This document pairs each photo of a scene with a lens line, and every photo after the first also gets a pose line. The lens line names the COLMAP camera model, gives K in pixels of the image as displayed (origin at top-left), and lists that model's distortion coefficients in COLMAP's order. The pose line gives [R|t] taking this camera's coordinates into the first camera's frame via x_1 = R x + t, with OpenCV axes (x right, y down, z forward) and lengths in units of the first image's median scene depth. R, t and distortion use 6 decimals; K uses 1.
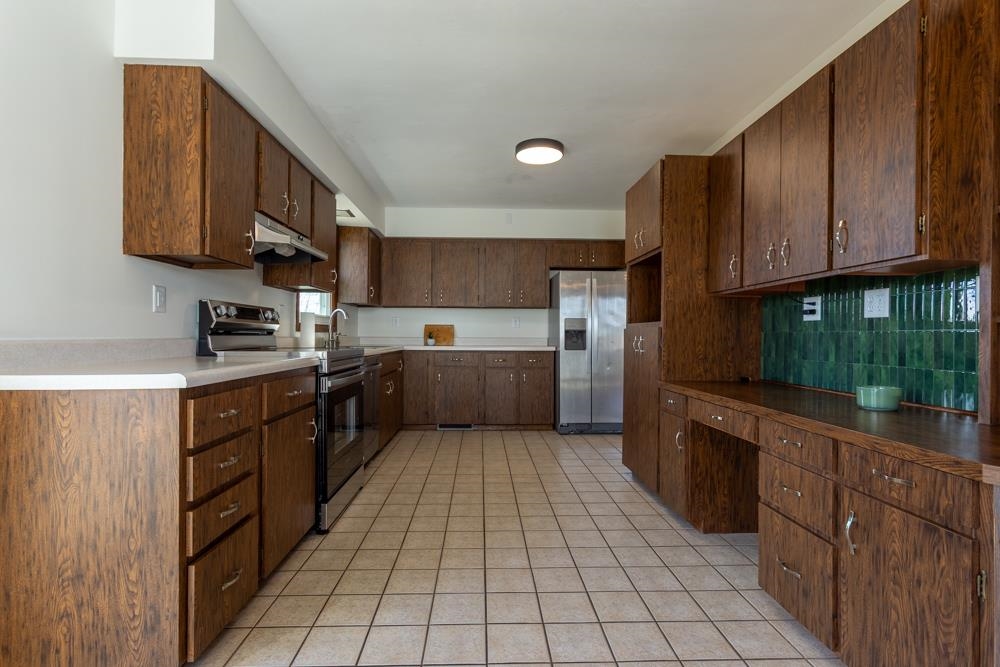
lens RADIAL K [[472.7, 0, 496.8], [0, 472.7, 338.1], [0, 0, 1]] dist [-0.002350, 0.002260]
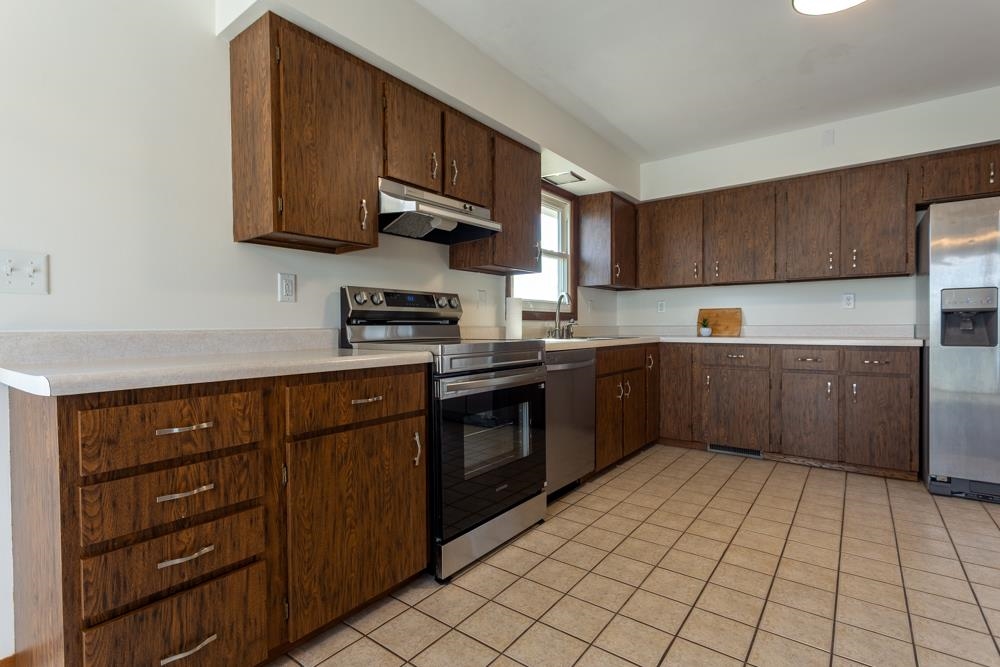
lens RADIAL K [[472.7, 0, 495.0], [0, 472.7, 335.1], [0, 0, 1]] dist [-0.002350, 0.002260]
pose [[0.771406, 0.002659, -0.636338, 0.093194], [0.007281, 0.999889, 0.013005, 0.001507], [0.636301, -0.014665, 0.771301, 0.235967]]
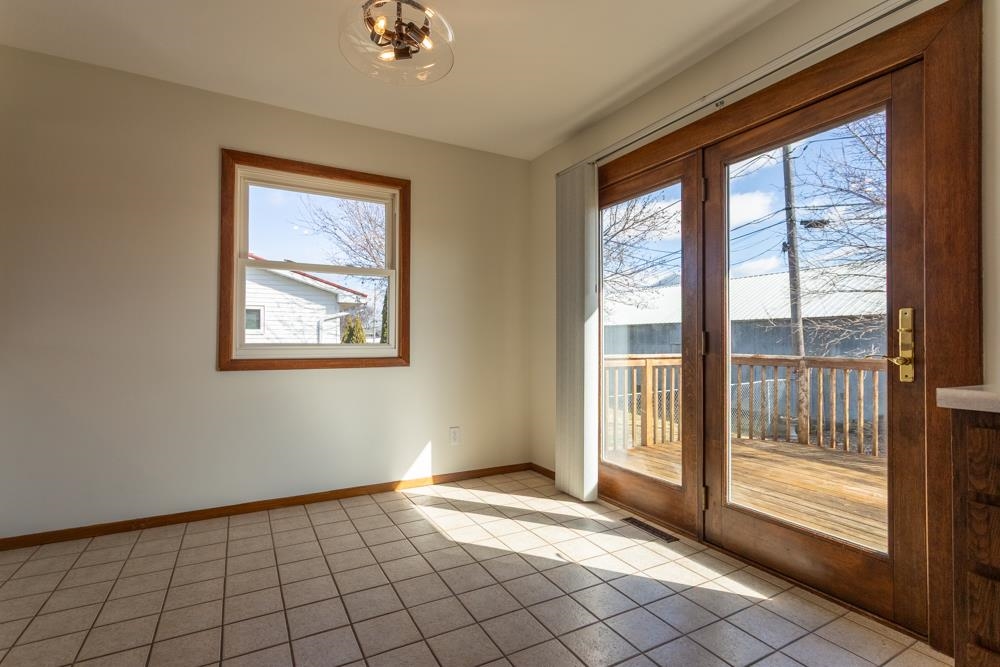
lens RADIAL K [[472.7, 0, 493.9], [0, 472.7, 333.3], [0, 0, 1]] dist [-0.002350, 0.002260]
pose [[-0.894458, -0.016459, -0.446849, 0.110689], [-0.009023, 0.999783, -0.018766, -0.000090], [0.447061, -0.012754, -0.894413, 0.376472]]
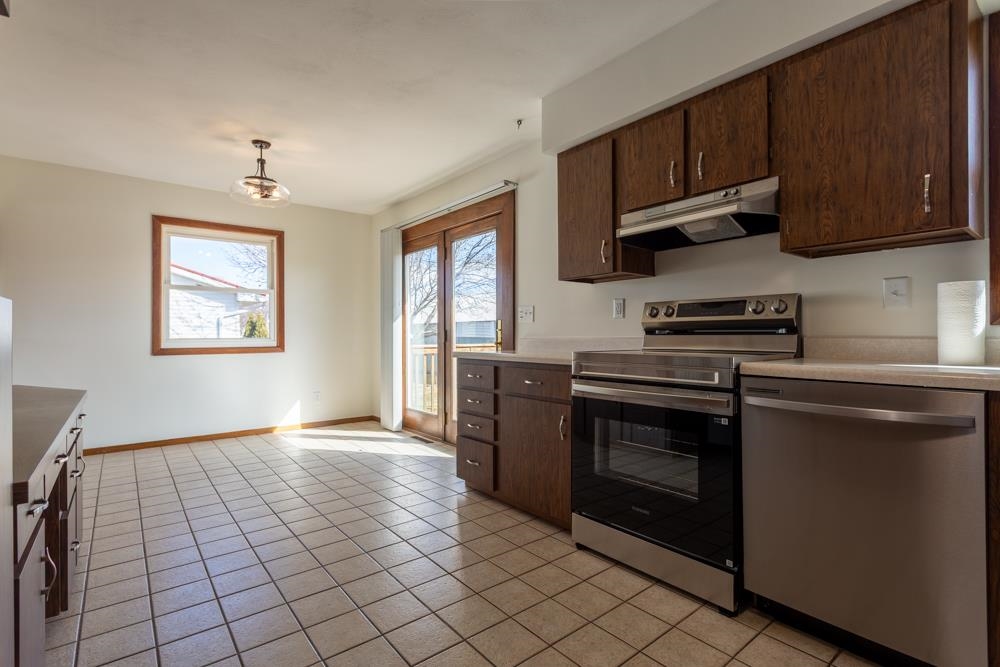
lens RADIAL K [[472.7, 0, 494.2], [0, 472.7, 332.6], [0, 0, 1]] dist [-0.002350, 0.002260]
pose [[-0.803248, -0.005816, -0.595616, 0.165595], [-0.001994, 0.999973, -0.007076, -0.001614], [0.595641, -0.004496, -0.803238, 0.833762]]
